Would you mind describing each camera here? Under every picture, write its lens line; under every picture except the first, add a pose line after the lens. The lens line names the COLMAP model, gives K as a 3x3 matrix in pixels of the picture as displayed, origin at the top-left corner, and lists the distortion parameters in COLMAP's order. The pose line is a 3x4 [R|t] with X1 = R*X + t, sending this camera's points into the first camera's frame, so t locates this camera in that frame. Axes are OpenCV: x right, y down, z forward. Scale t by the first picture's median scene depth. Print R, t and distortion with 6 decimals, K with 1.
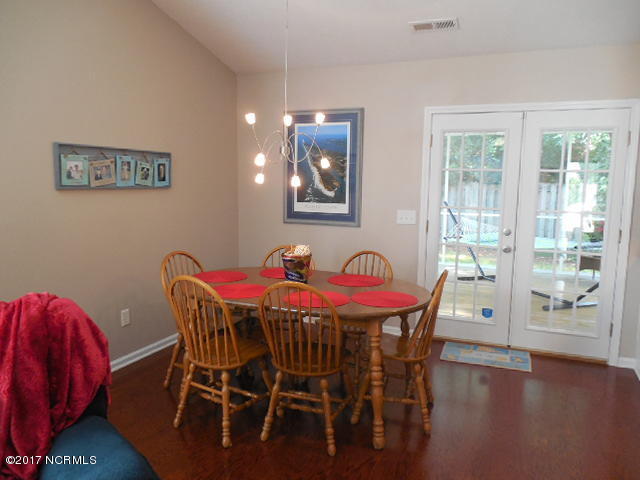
lens RADIAL K [[477.7, 0, 319.5], [0, 477.7, 238.3], [0, 0, 1]] dist [-0.008452, -0.001199]
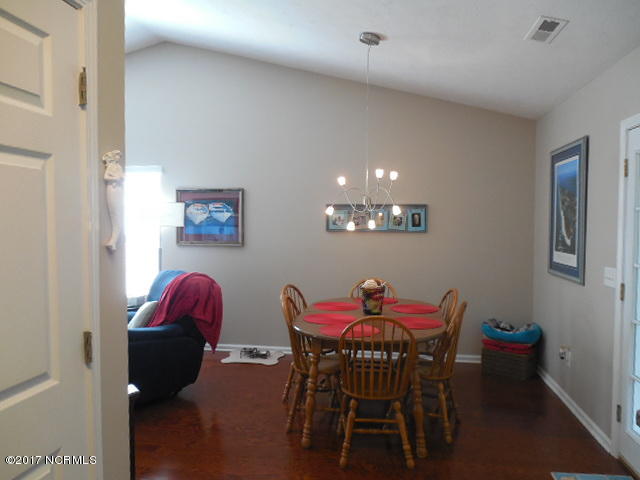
lens RADIAL K [[477.7, 0, 320.9], [0, 477.7, 241.0], [0, 0, 1]] dist [-0.008452, -0.001199]
pose [[0.237877, 0.028380, -0.970880, 0.851904], [-0.118972, 0.992898, -0.000126, -0.051196], [0.963981, 0.115538, 0.239564, 0.452110]]
